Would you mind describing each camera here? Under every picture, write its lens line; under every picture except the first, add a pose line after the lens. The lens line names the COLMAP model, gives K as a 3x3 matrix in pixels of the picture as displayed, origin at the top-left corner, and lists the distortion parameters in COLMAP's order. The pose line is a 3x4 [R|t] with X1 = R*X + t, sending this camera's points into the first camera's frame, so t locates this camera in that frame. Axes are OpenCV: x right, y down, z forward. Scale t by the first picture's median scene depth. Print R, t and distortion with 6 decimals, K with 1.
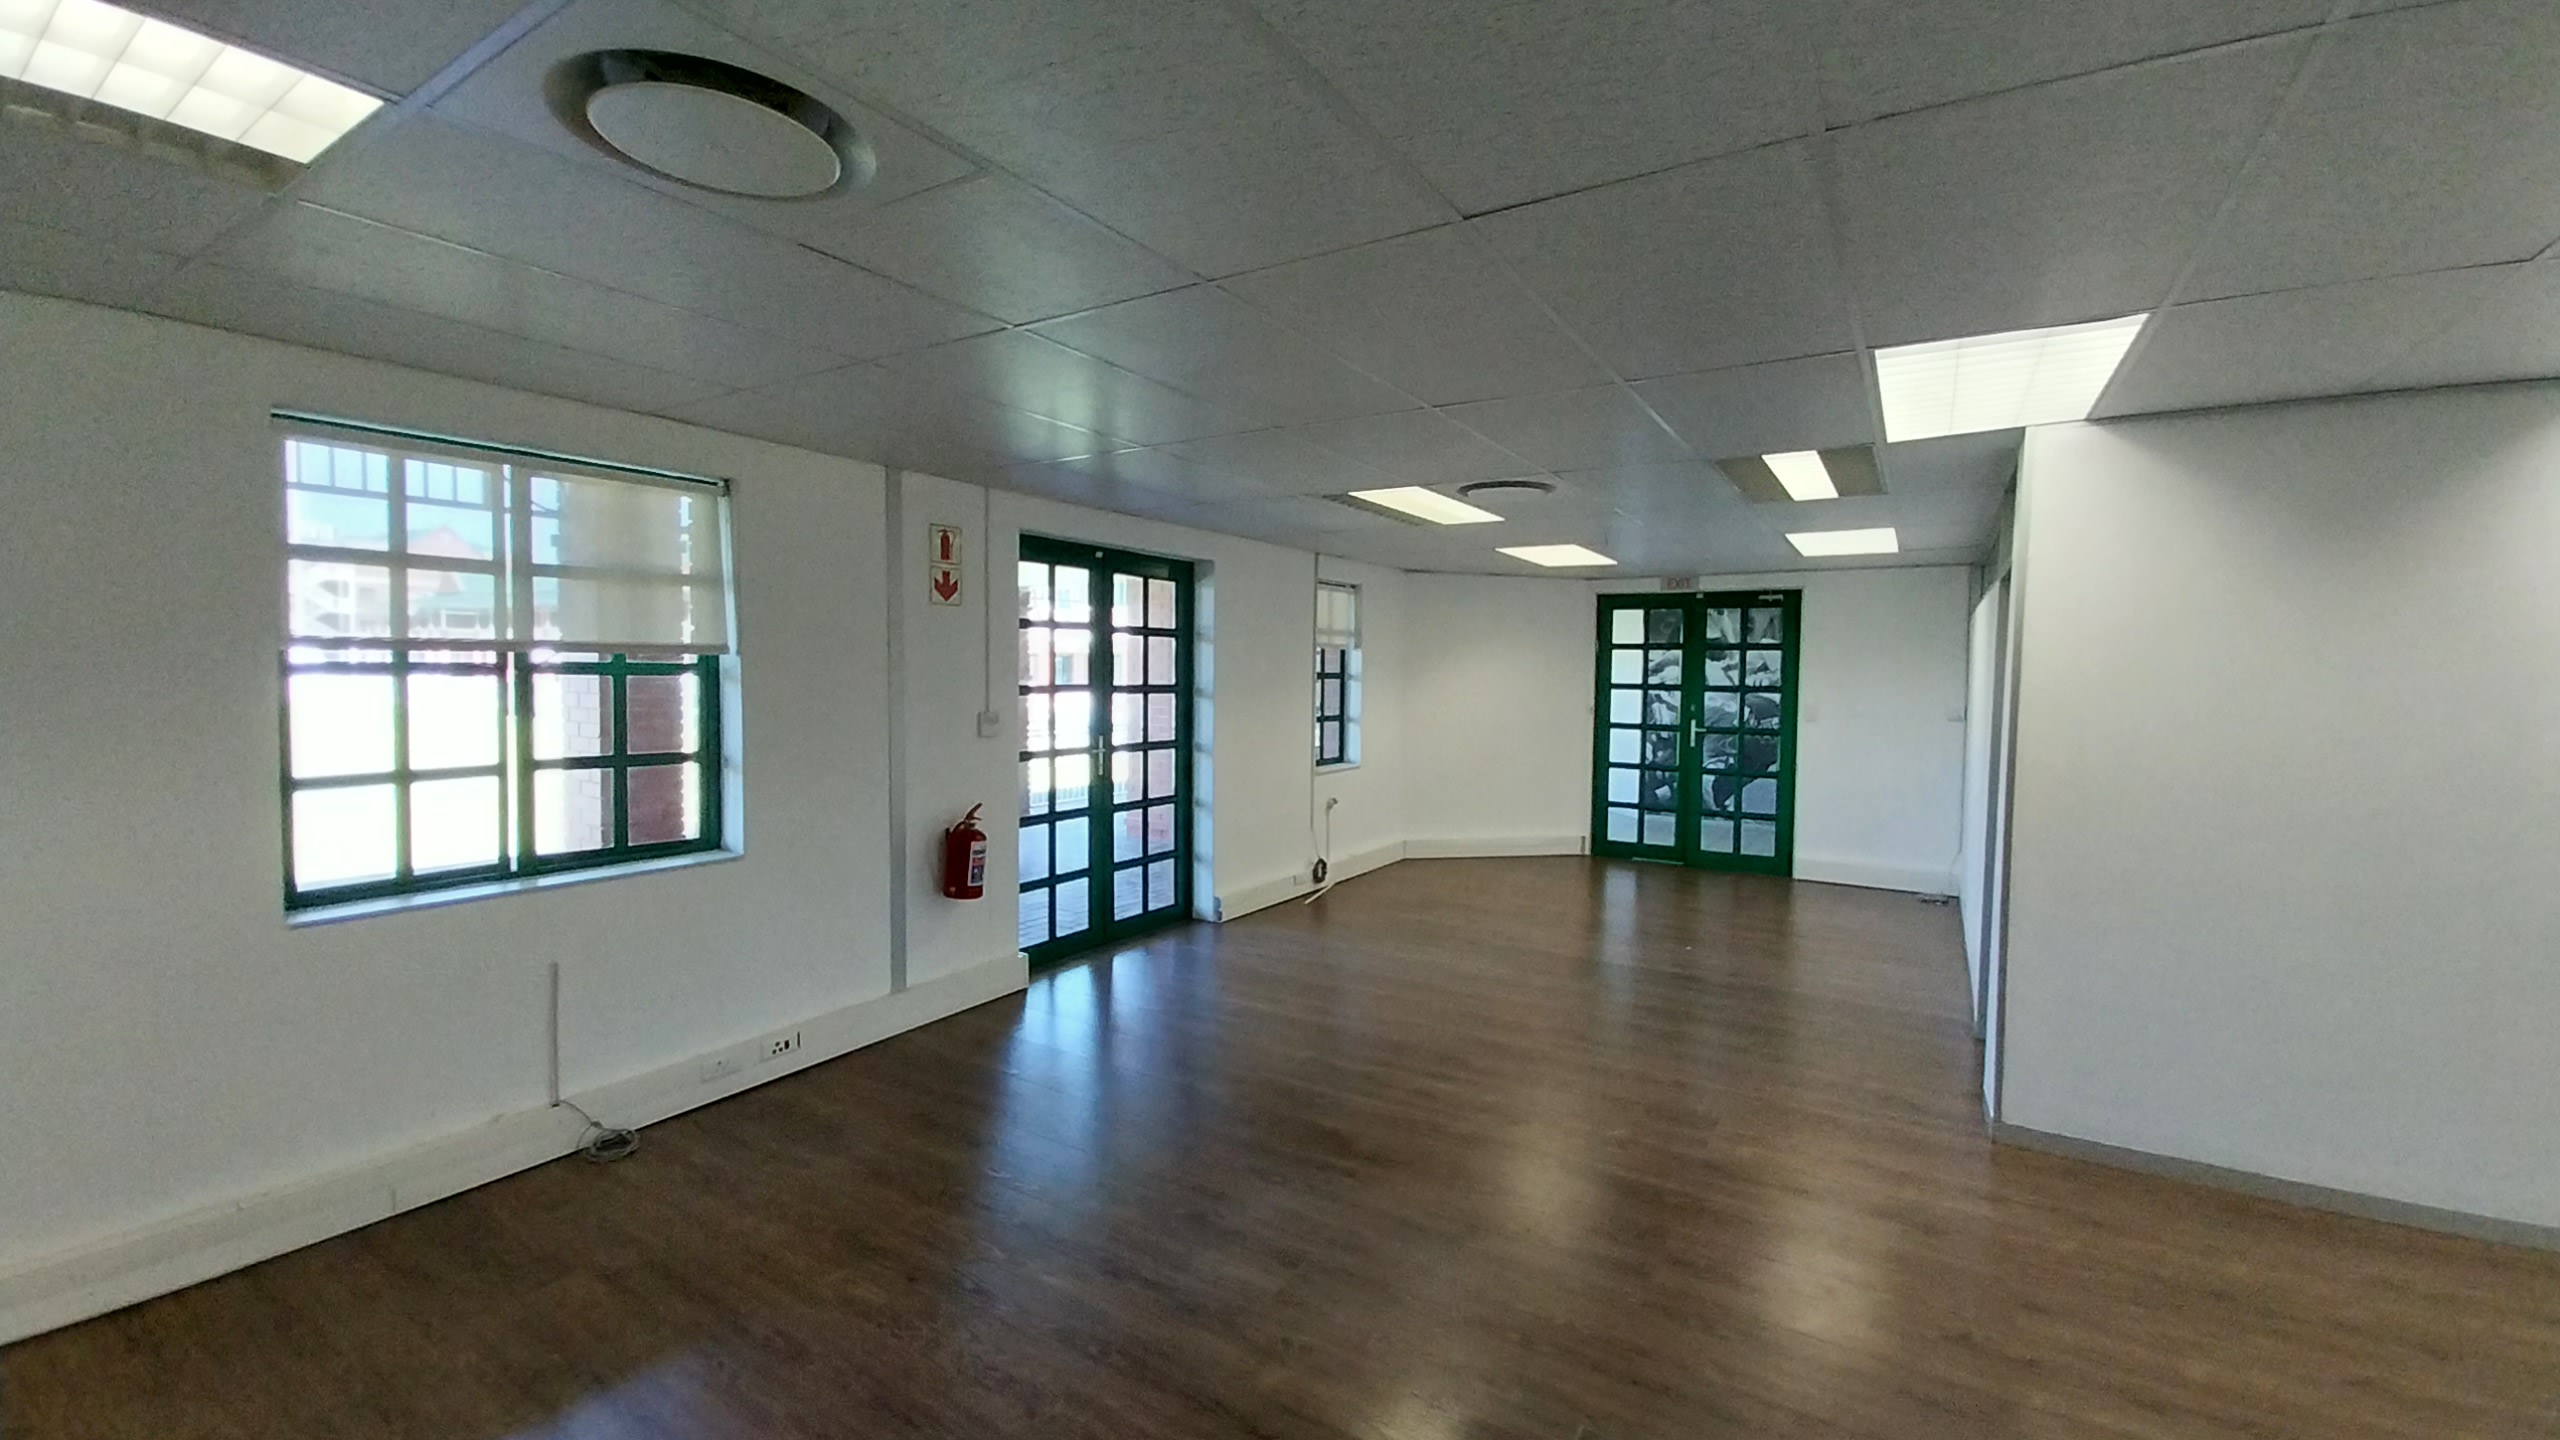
lens RADIAL K [[1022.0, 0, 1292.0], [0, 1022.0, 717.3], [0, 0, 1]] dist [0.001622, -0.001243]
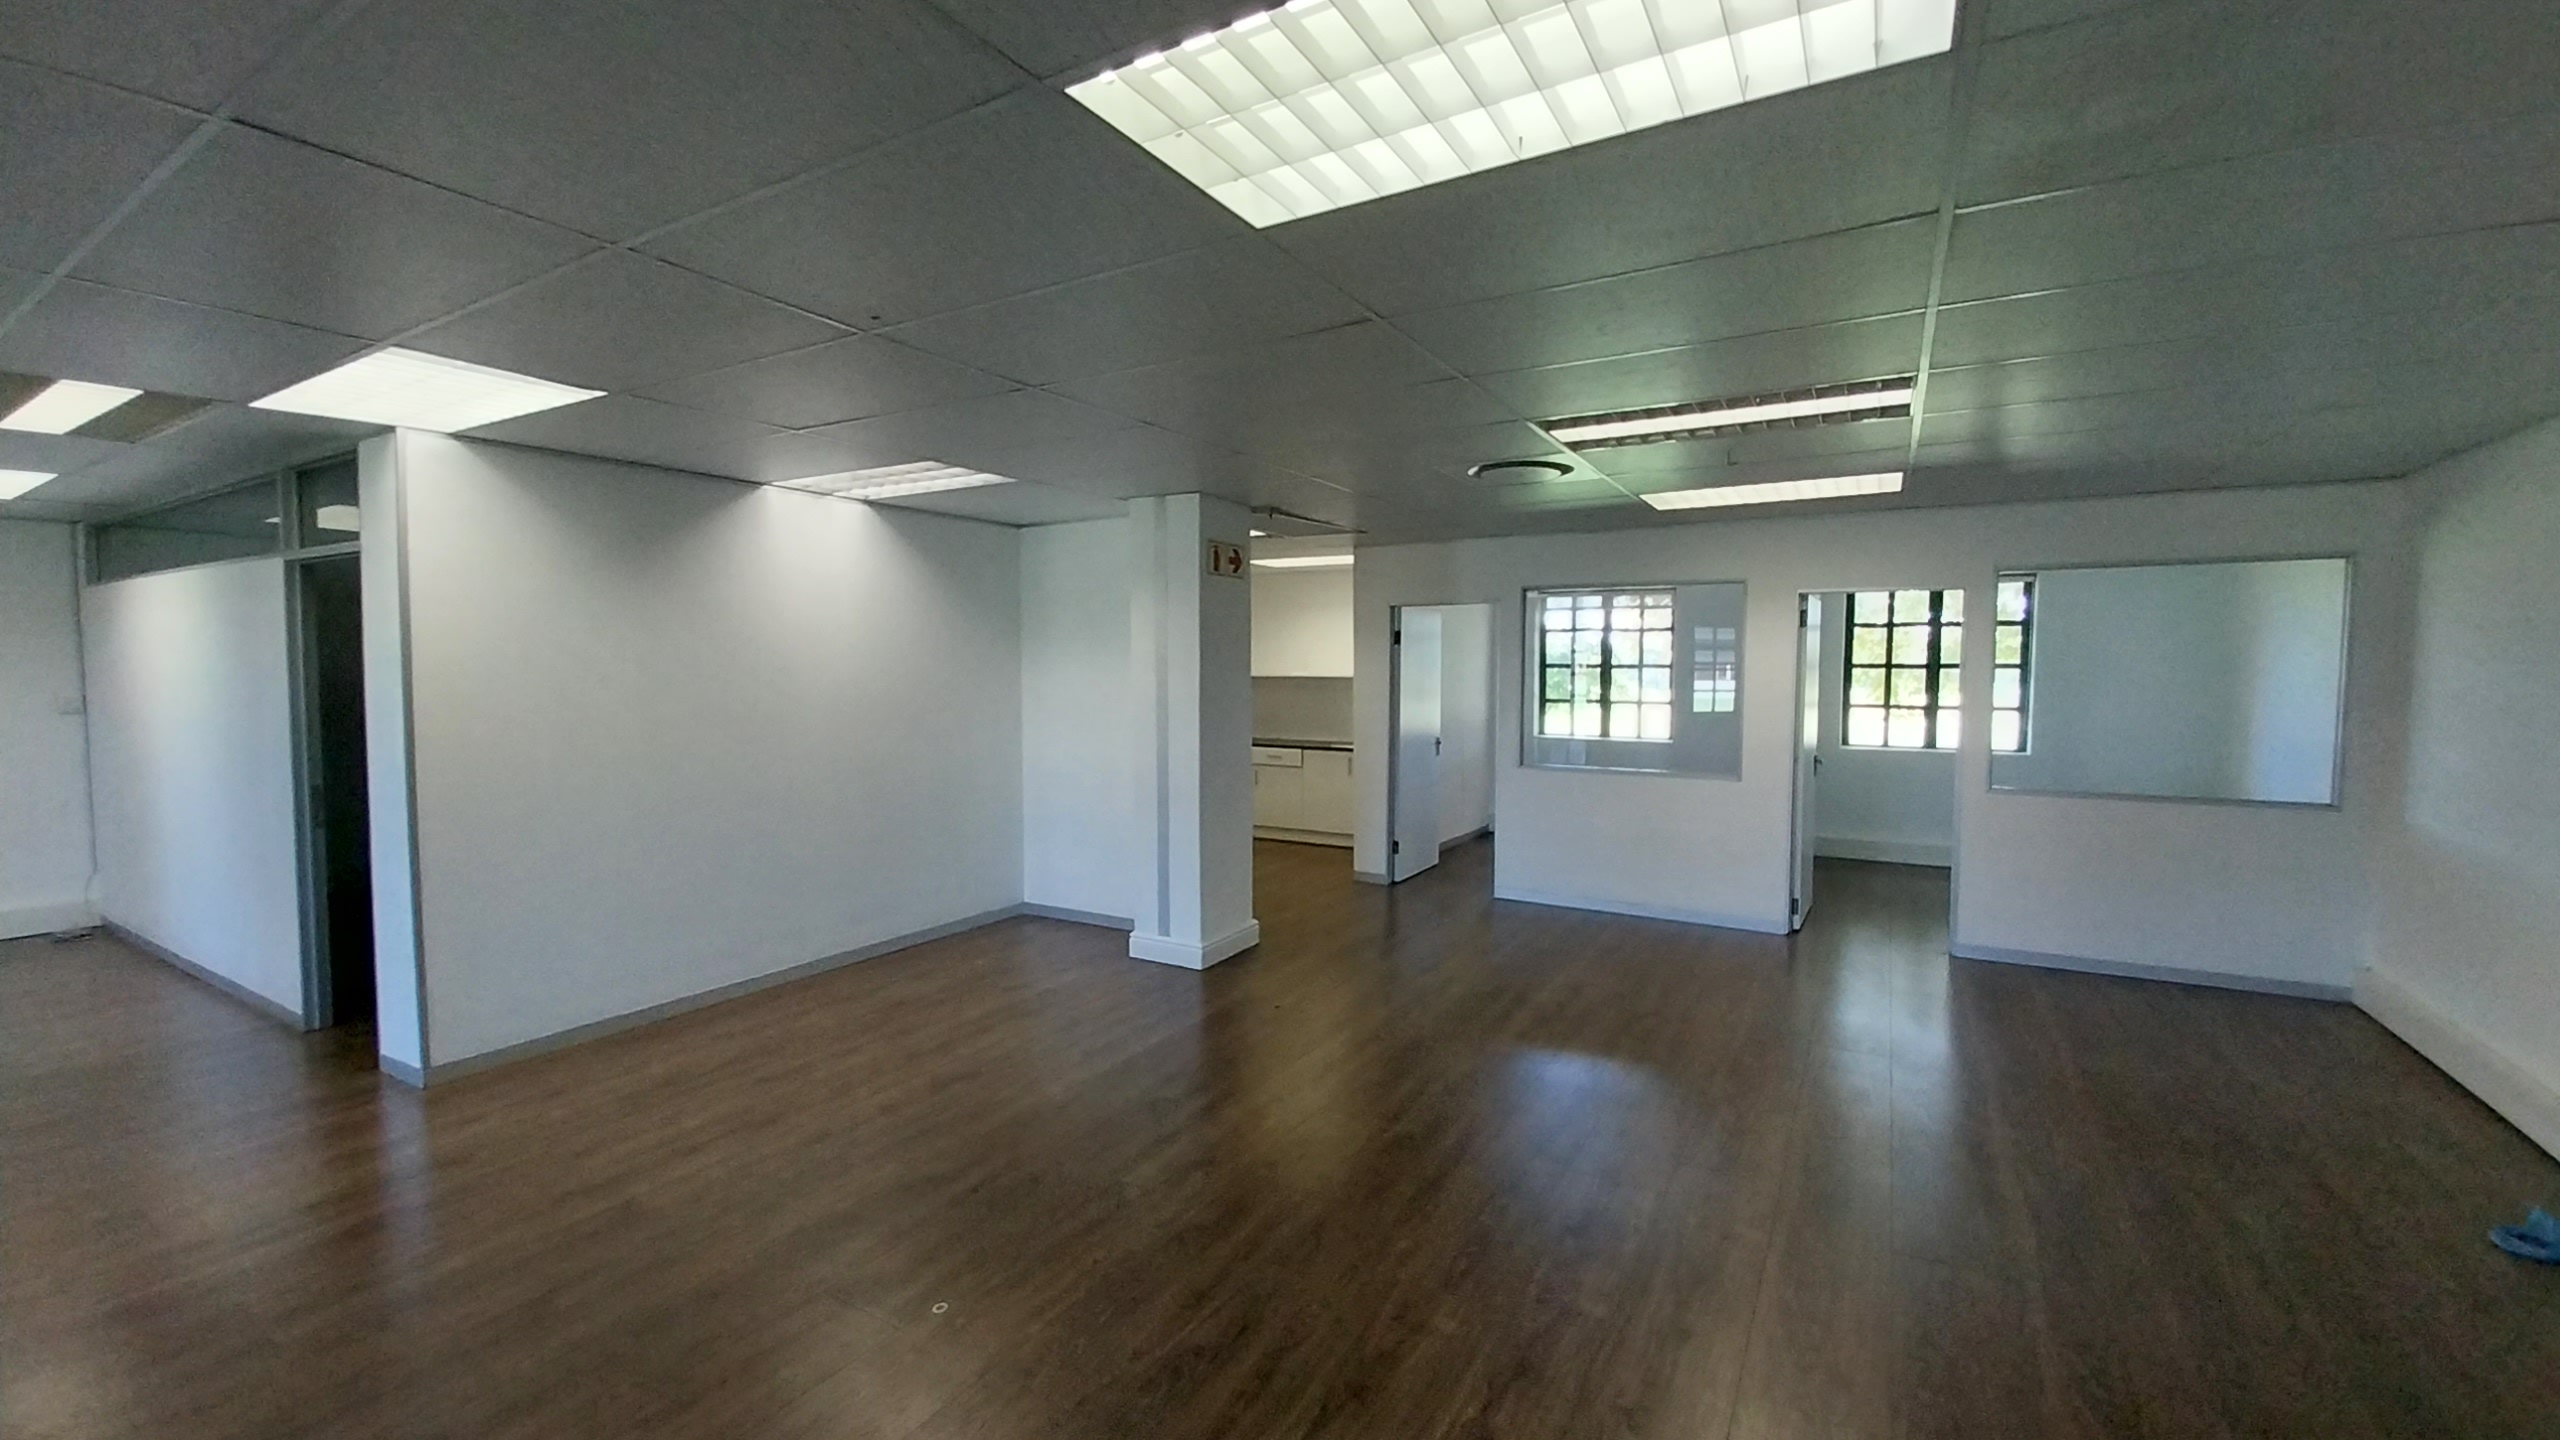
lens RADIAL K [[1022.0, 0, 1287.0], [0, 1022.0, 732.9], [0, 0, 1]] dist [0.001622, -0.001243]
pose [[-0.007451, -0.072425, 0.997346, -0.501981], [0.044375, 0.996367, 0.072686, 0.004013], [-0.998987, 0.044799, -0.004210, 0.105276]]
